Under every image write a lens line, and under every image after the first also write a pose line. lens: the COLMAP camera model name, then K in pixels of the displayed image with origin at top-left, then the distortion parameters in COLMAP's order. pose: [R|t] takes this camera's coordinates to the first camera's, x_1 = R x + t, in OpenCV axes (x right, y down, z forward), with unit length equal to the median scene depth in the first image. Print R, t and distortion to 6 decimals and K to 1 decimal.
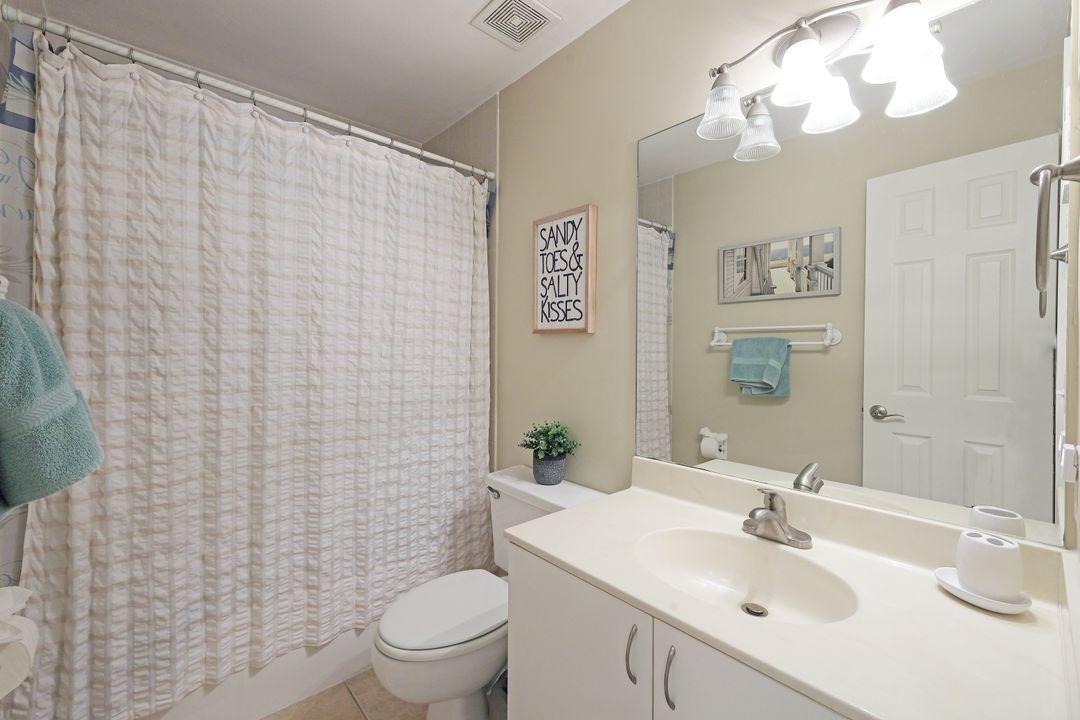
lens RADIAL K [[442.1, 0, 538.5], [0, 442.1, 359.8], [0, 0, 1]] dist [-0.003225, 0.001311]
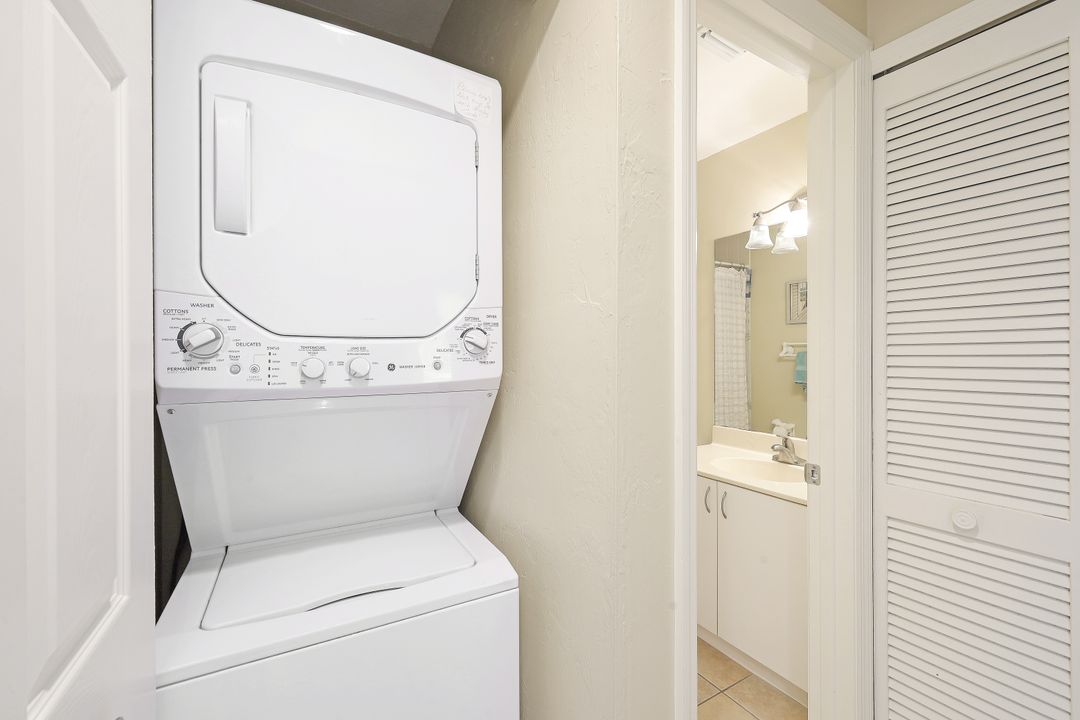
lens RADIAL K [[442.1, 0, 534.6], [0, 442.1, 355.4], [0, 0, 1]] dist [-0.003225, 0.001311]
pose [[0.979483, -0.004443, -0.201478, -0.058826], [0.000270, 0.999785, -0.020735, -0.007447], [0.201527, 0.020255, 0.979274, -0.417999]]
